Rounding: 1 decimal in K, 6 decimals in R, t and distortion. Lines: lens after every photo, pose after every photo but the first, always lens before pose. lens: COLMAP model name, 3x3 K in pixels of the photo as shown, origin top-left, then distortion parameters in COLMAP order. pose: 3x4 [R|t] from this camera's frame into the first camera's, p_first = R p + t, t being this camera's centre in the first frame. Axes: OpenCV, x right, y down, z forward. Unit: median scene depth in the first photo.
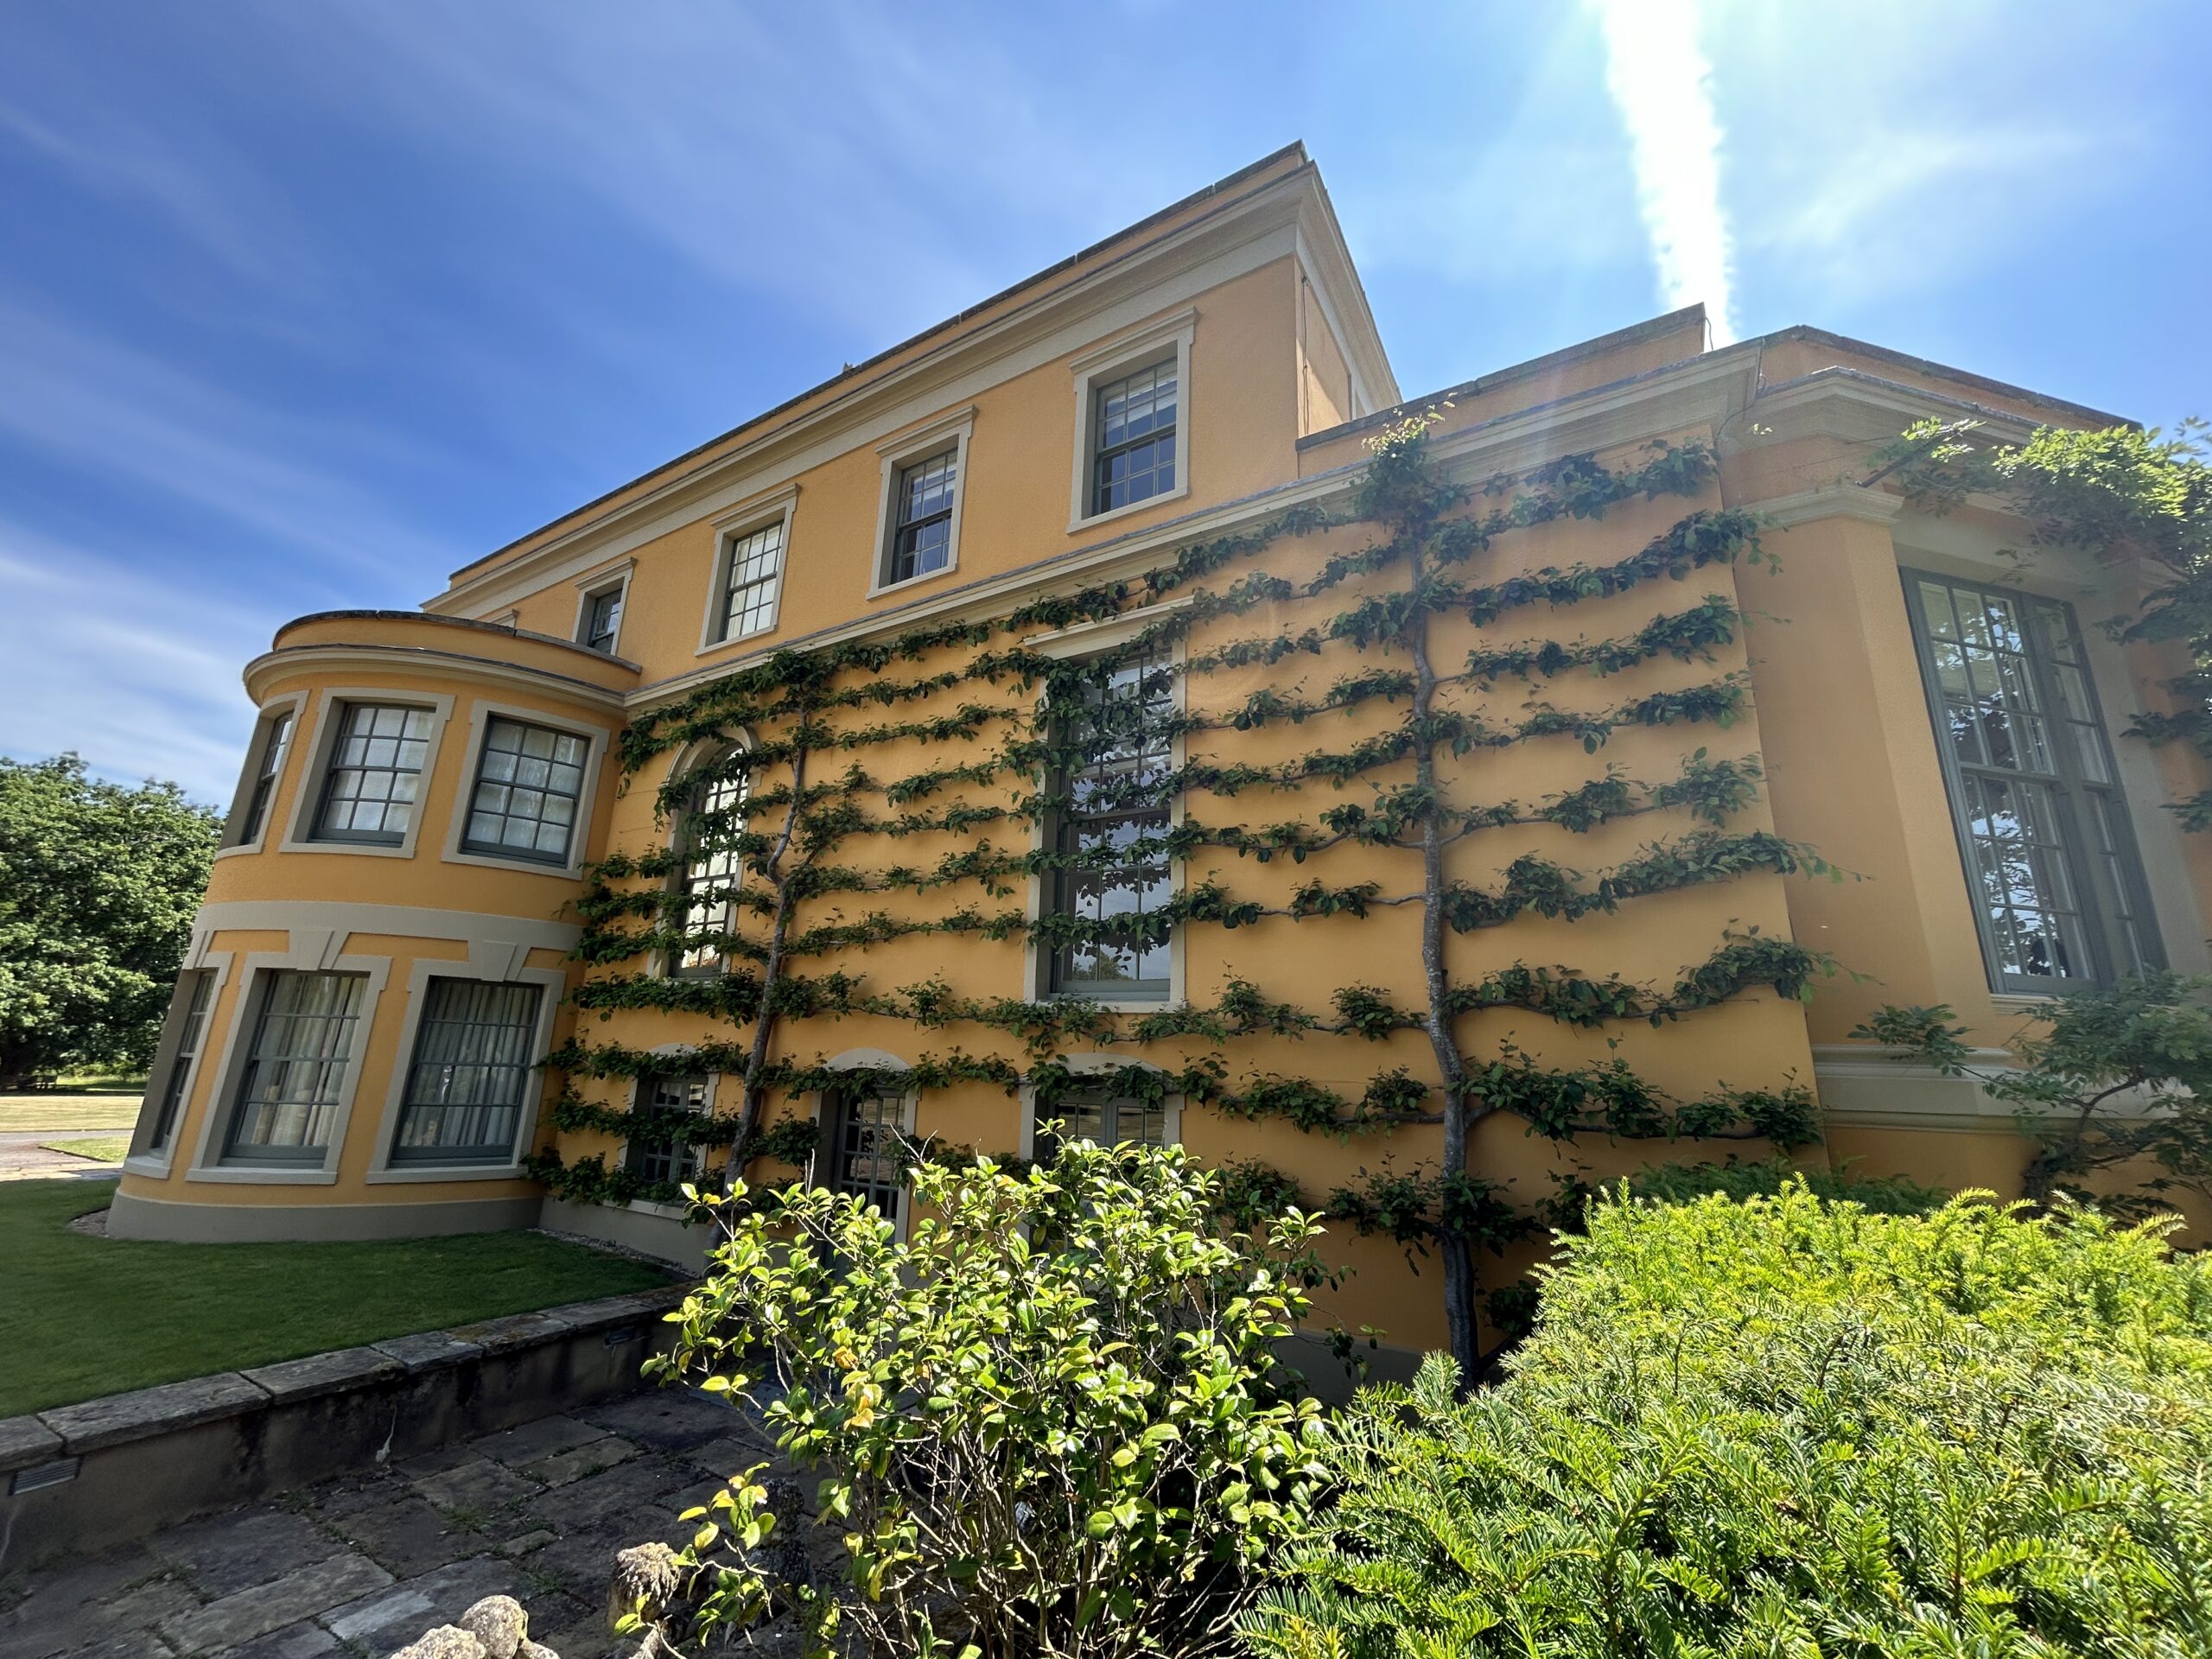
lens RADIAL K [[907.1, 0, 1105.5], [0, 907.1, 823.9], [0, 0, 1]] dist [-0.000649, -0.000102]
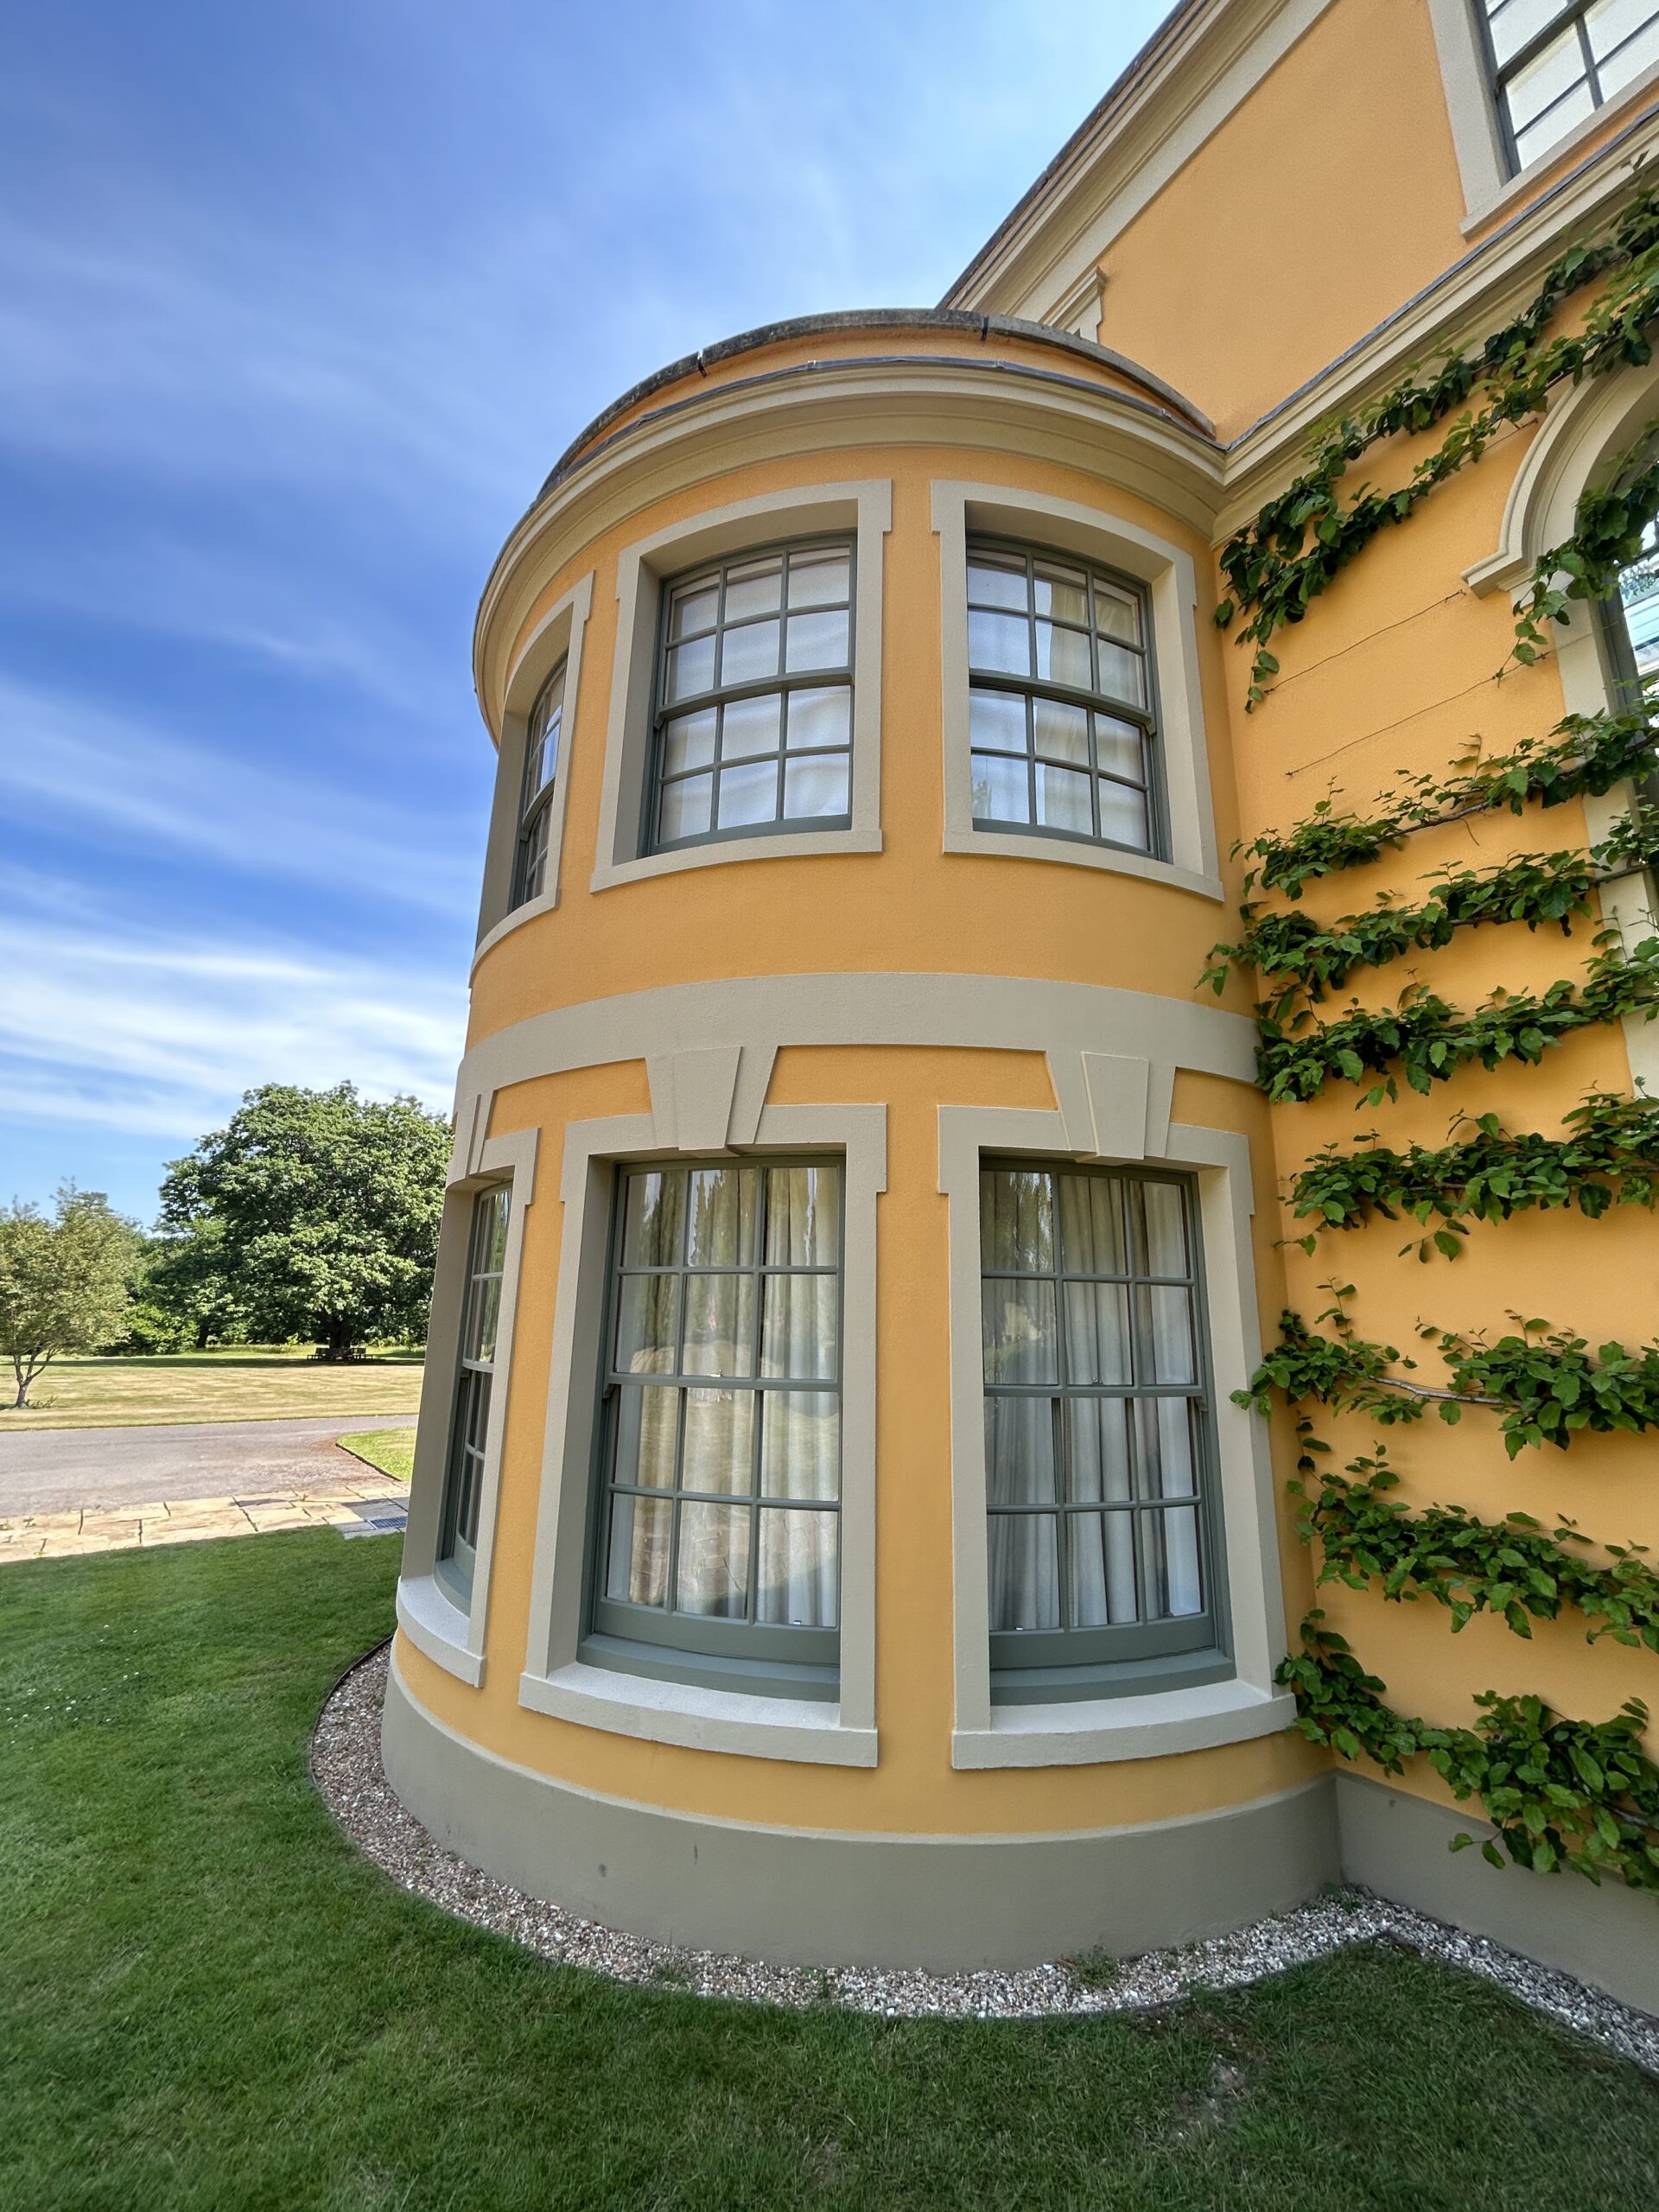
lens RADIAL K [[907.1, 0, 832.9], [0, 907.1, 1102.8], [0, 0, 1]] dist [-0.000649, -0.000102]
pose [[0.927191, -0.102043, -0.360422, -0.130431], [0.109378, 0.994000, -0.000046, 0.024958], [0.358264, -0.039379, 0.932789, 0.125819]]
